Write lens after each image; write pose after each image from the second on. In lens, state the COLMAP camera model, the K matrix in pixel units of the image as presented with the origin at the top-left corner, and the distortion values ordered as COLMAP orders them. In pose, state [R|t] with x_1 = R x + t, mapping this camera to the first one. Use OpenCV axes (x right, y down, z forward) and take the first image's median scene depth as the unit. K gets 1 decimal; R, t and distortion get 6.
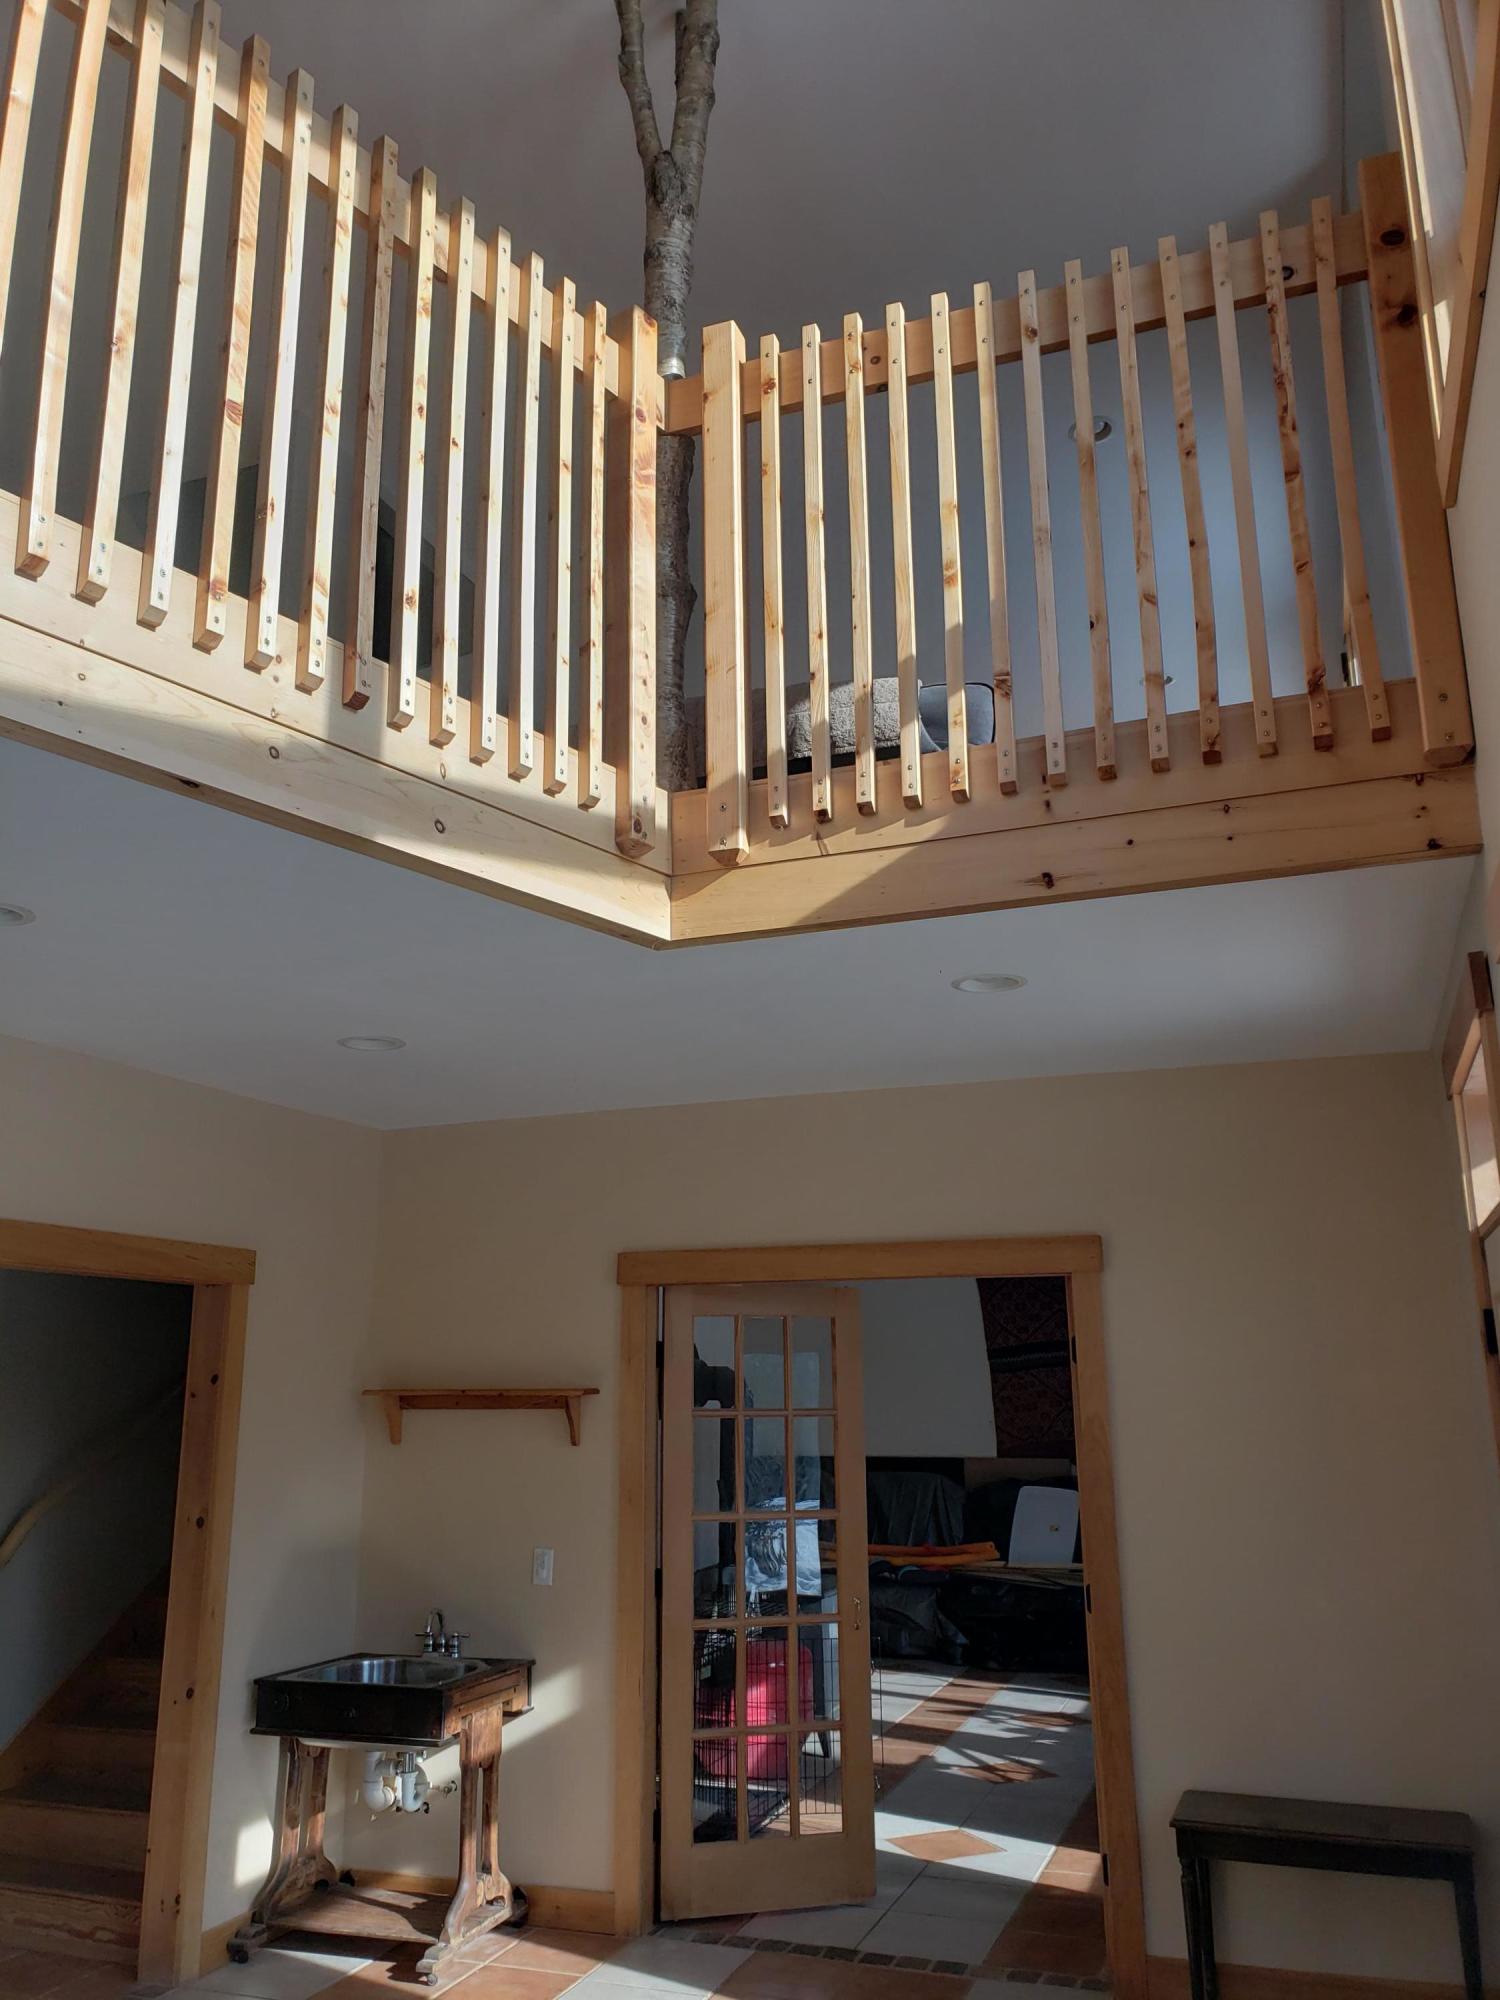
lens RADIAL K [[1566.0, 0, 727.9], [0, 1566.0, 976.5], [0, 0, 1]] dist [0.045574, -0.033747]
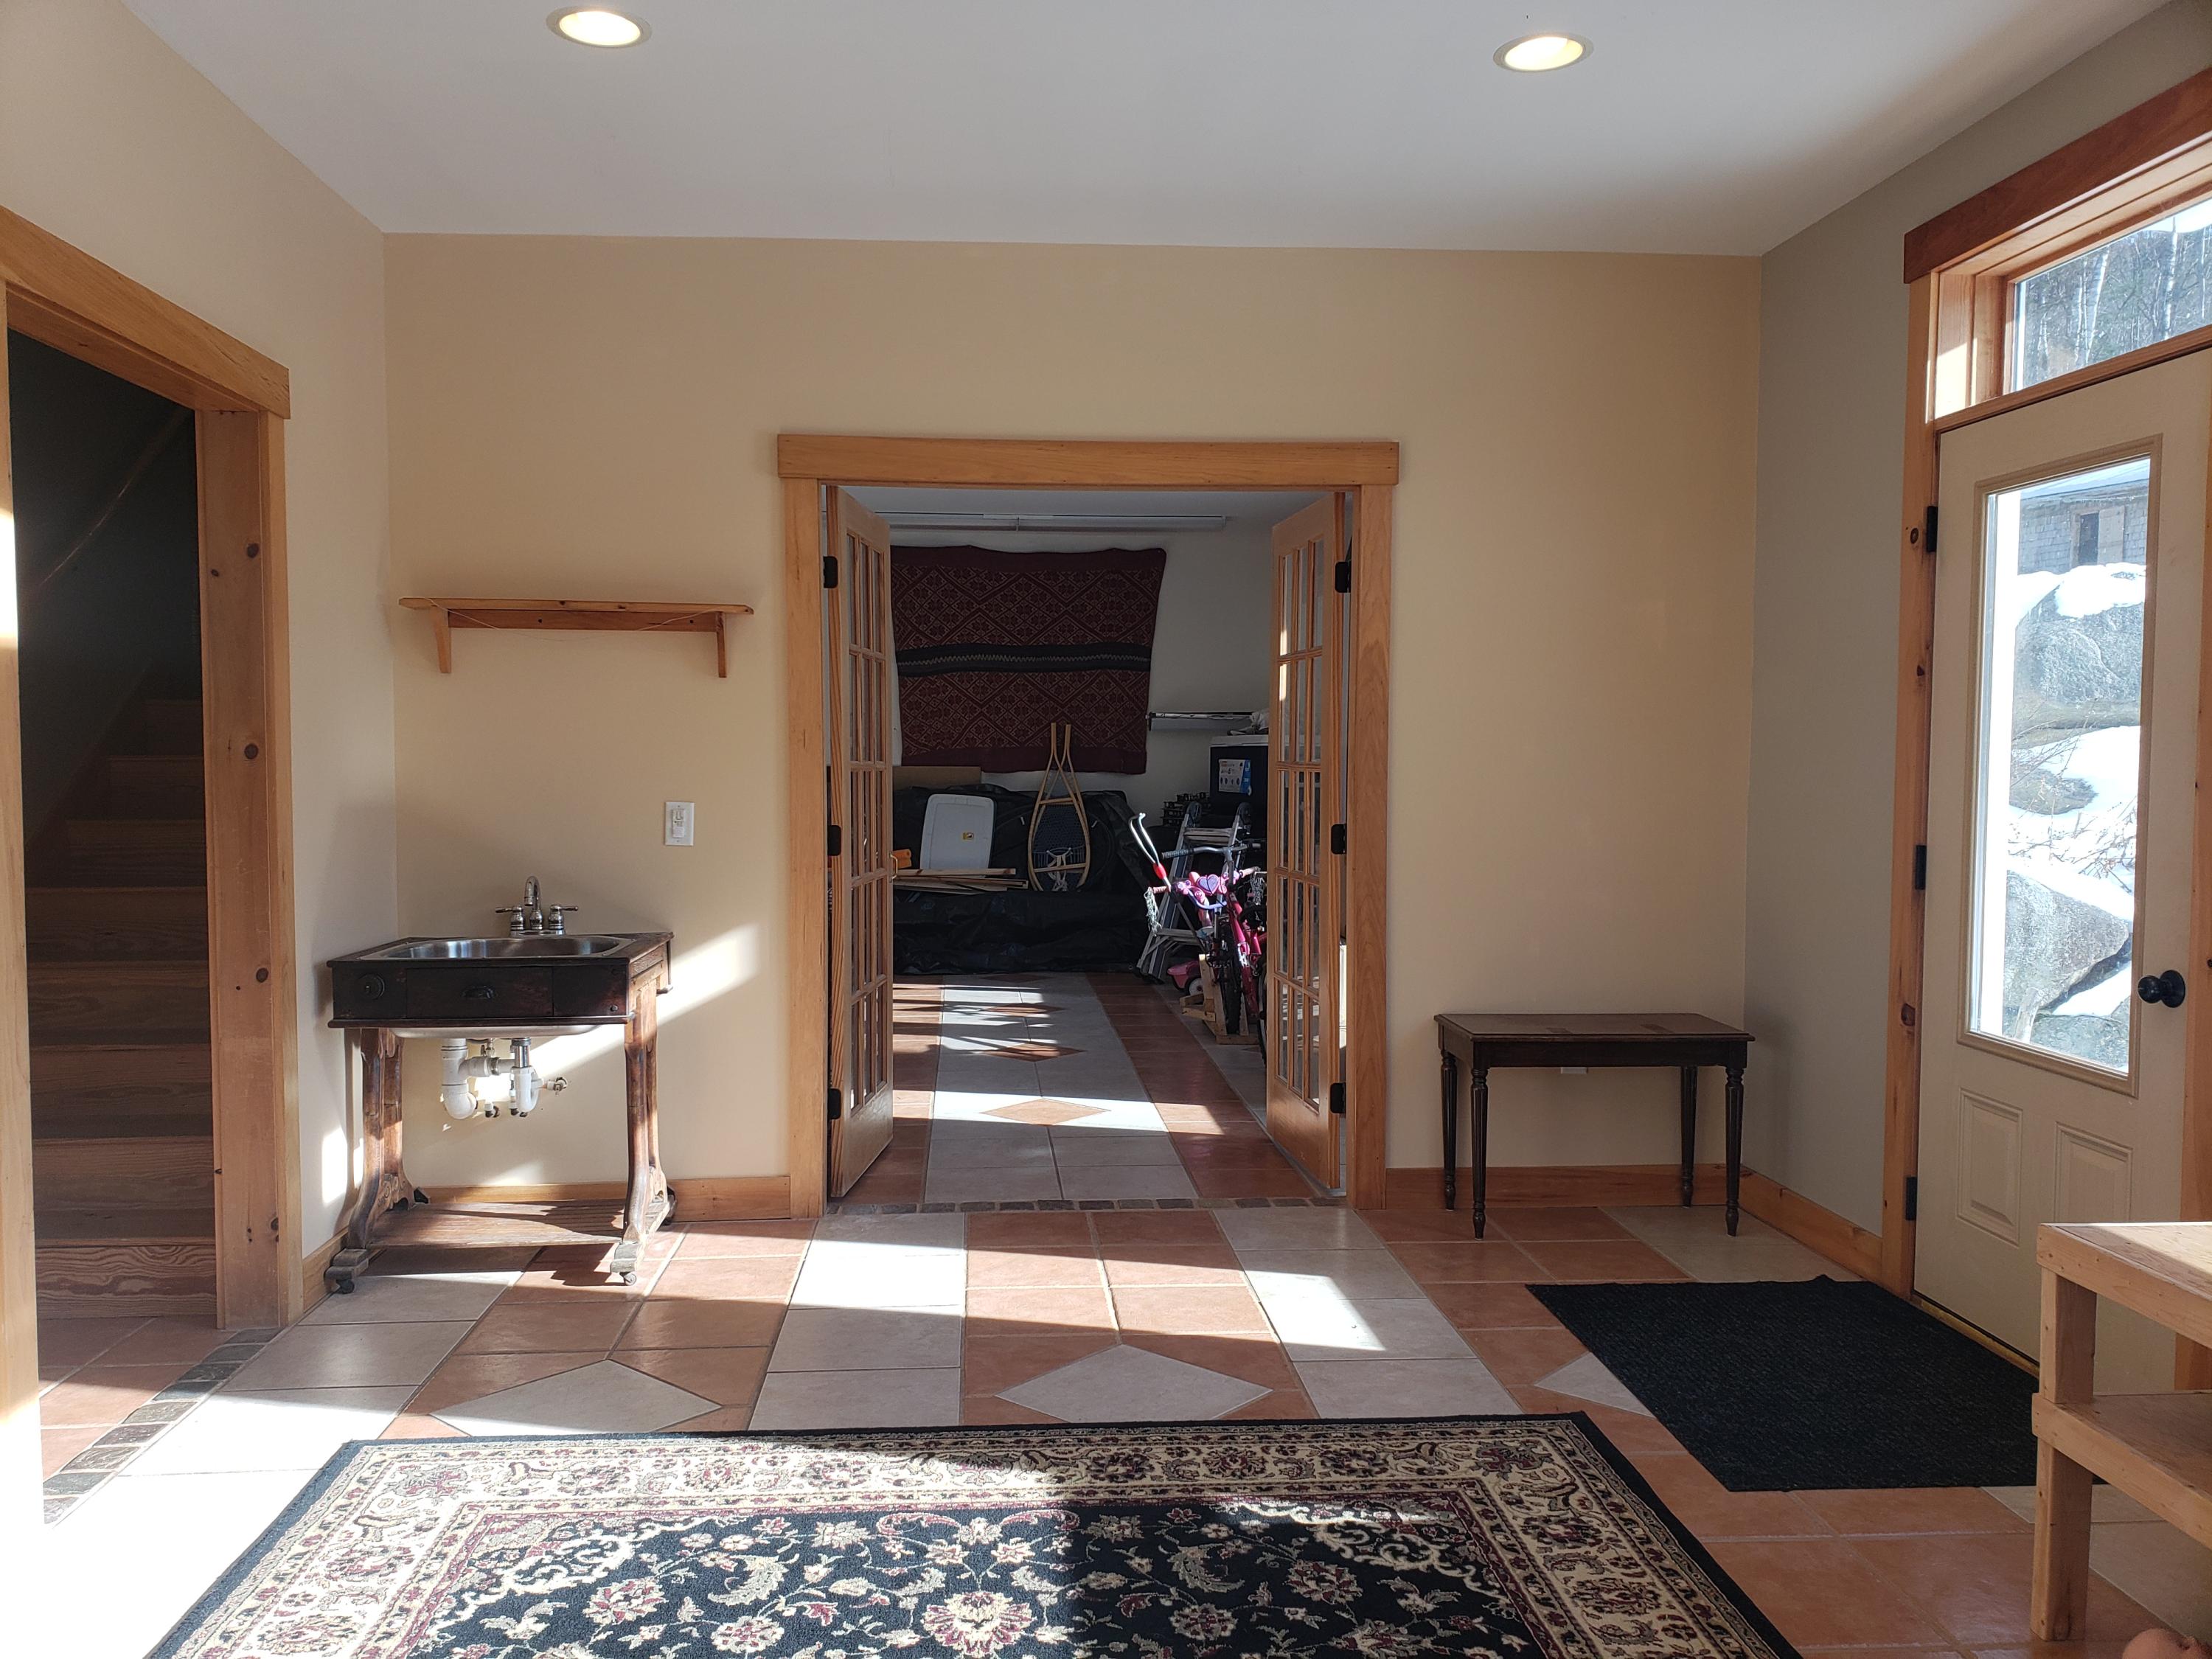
lens RADIAL K [[1732.0, 0, 1106.2], [0, 1732.0, 820.0], [0, 0, 1]] dist [0.045574, -0.033747]
pose [[0.909412, -0.007455, 0.415830, -0.301438], [-0.114033, 0.957053, 0.266544, 0.122936], [-0.399959, -0.289817, 0.869505, 0.167960]]
